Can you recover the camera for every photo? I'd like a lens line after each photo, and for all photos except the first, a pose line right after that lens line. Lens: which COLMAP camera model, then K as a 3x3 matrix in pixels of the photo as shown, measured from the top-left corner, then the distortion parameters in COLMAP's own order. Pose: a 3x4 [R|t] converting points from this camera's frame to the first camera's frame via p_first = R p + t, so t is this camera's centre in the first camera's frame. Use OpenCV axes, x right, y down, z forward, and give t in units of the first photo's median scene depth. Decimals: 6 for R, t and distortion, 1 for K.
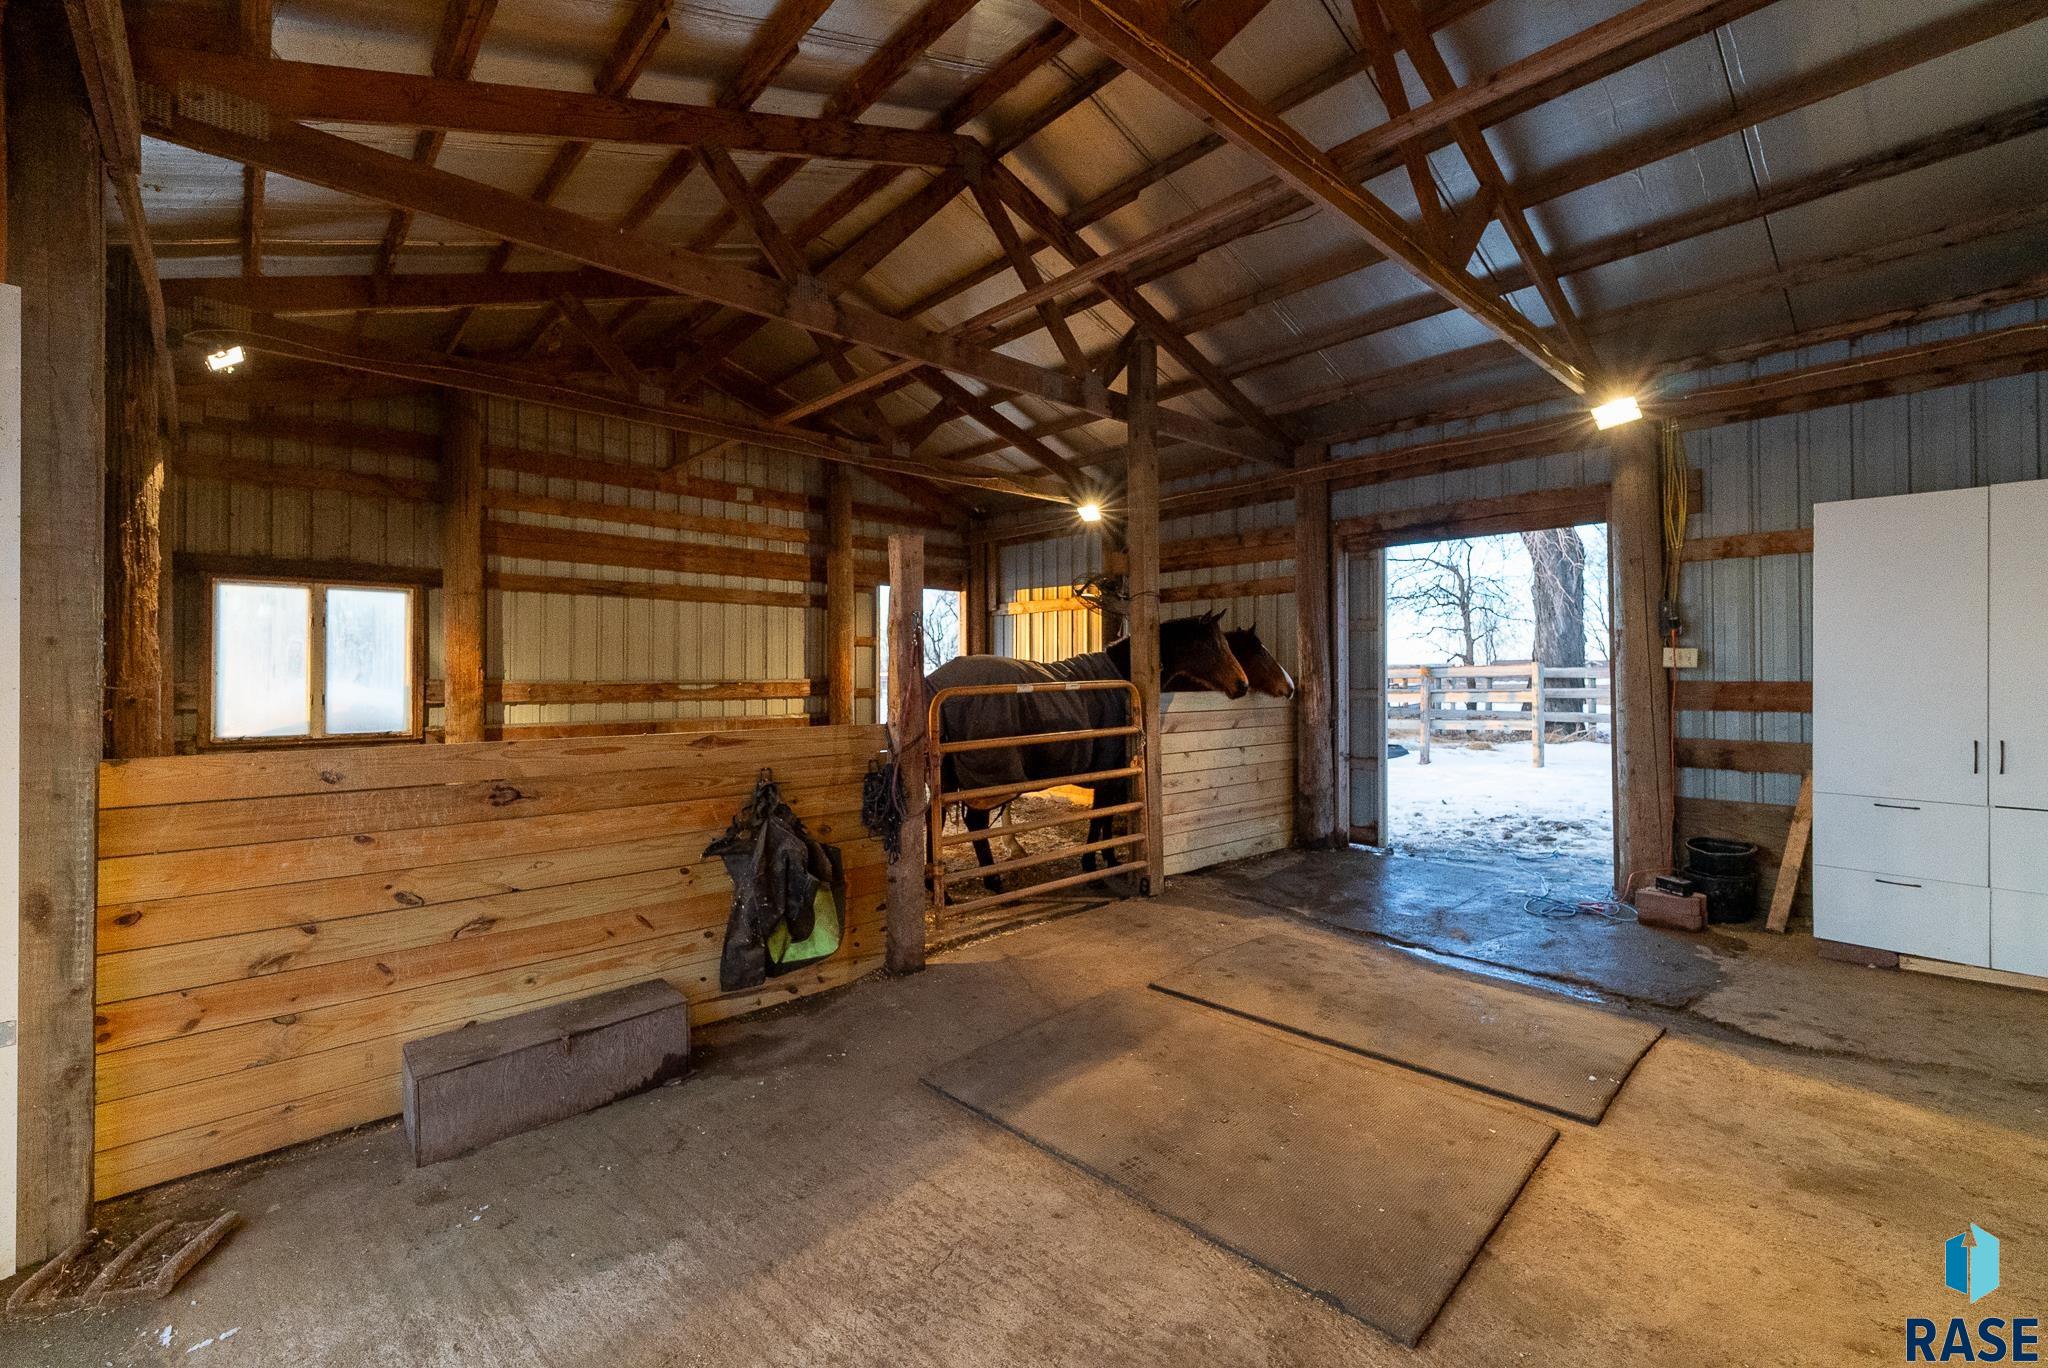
lens RADIAL K [[836.9, 0, 1012.6], [0, 836.9, 668.0], [0, 0, 1]] dist [0.000130, -0.000320]
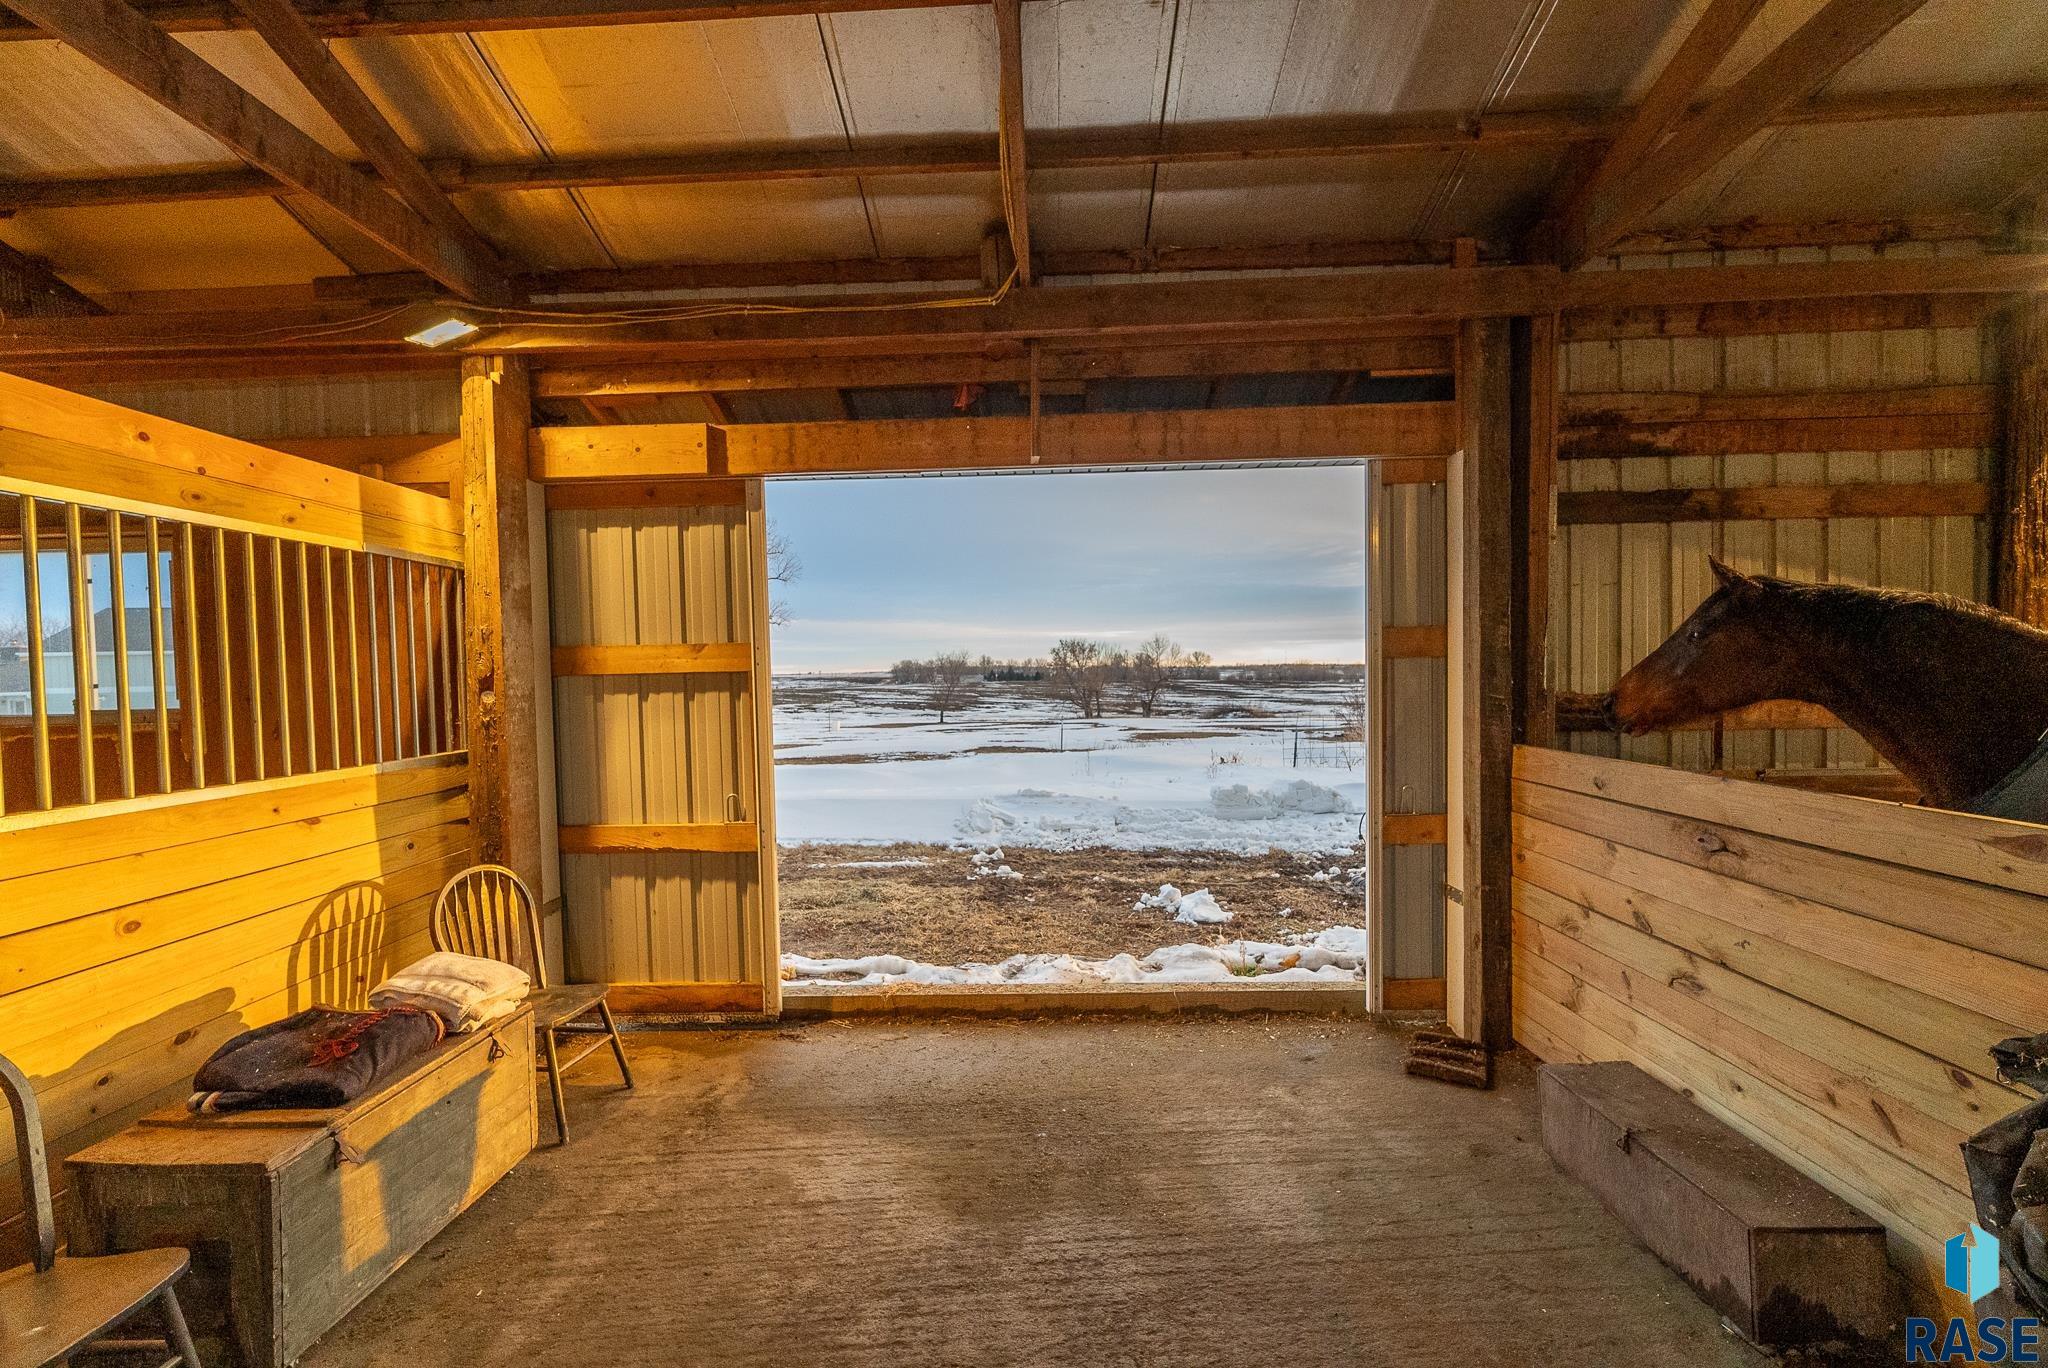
lens RADIAL K [[834.7, 0, 1020.6], [0, 834.7, 697.7], [0, 0, 1]] dist [0.000098, -0.000057]
pose [[-0.690111, 0.041124, -0.722534, 0.262748], [0.025698, 0.999147, 0.032323, -0.019412], [0.723247, 0.003739, -0.690580, 0.641407]]
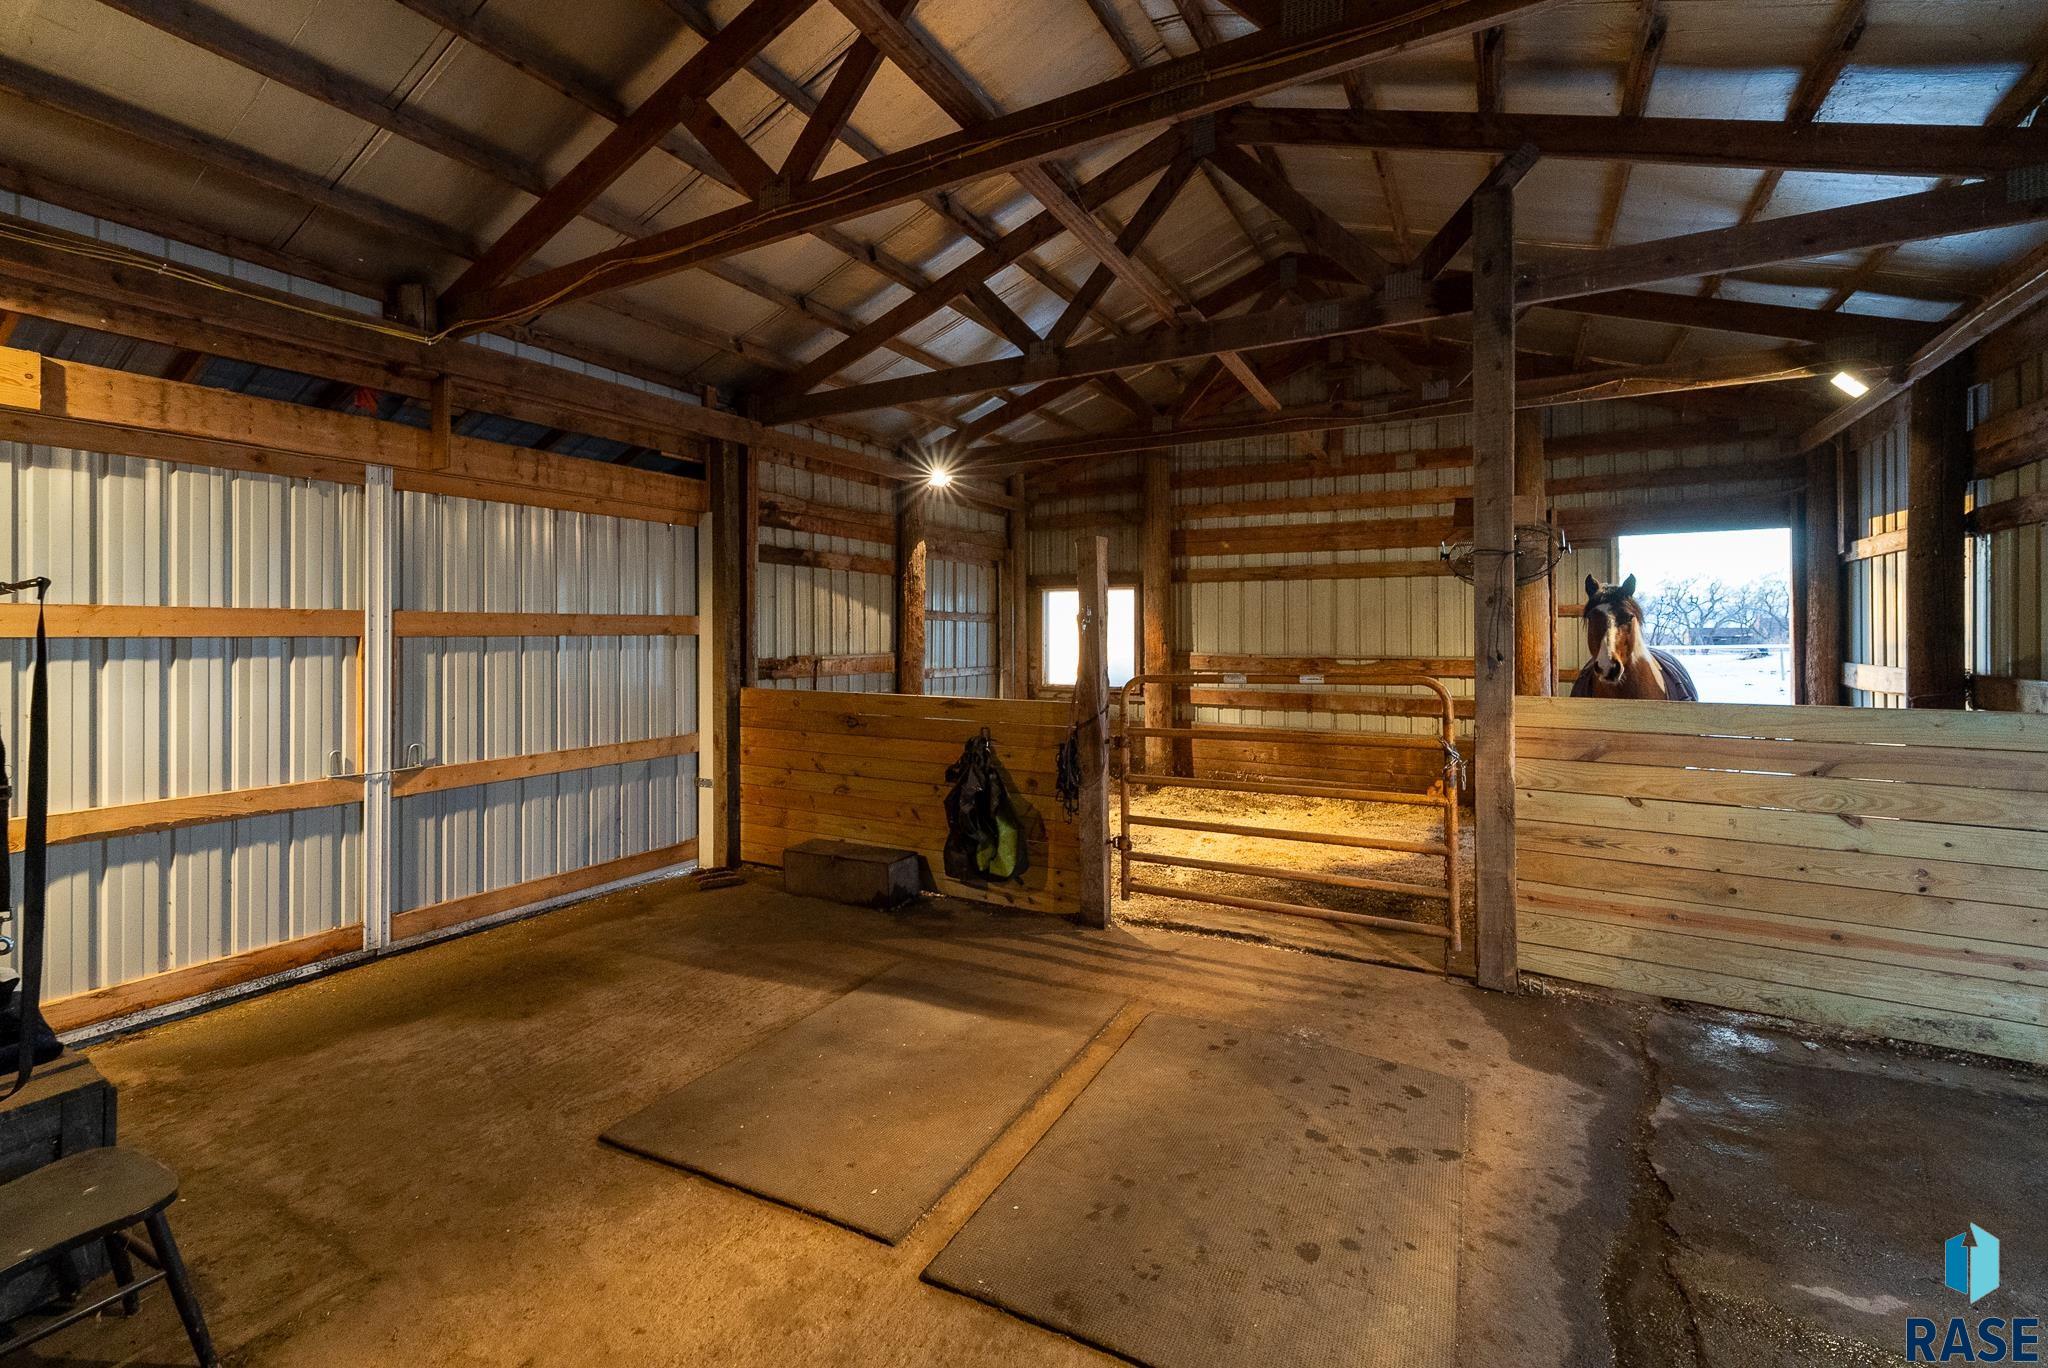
lens RADIAL K [[865.0, 0, 1018.7], [0, 865.0, 637.1], [0, 0, 1]] dist [0.000685, -0.000009]
pose [[0.328177, 0.006336, -0.944595, 0.775070], [0.003546, 0.999962, 0.007939, -0.028221], [0.944610, -0.005955, 0.328142, 0.432890]]
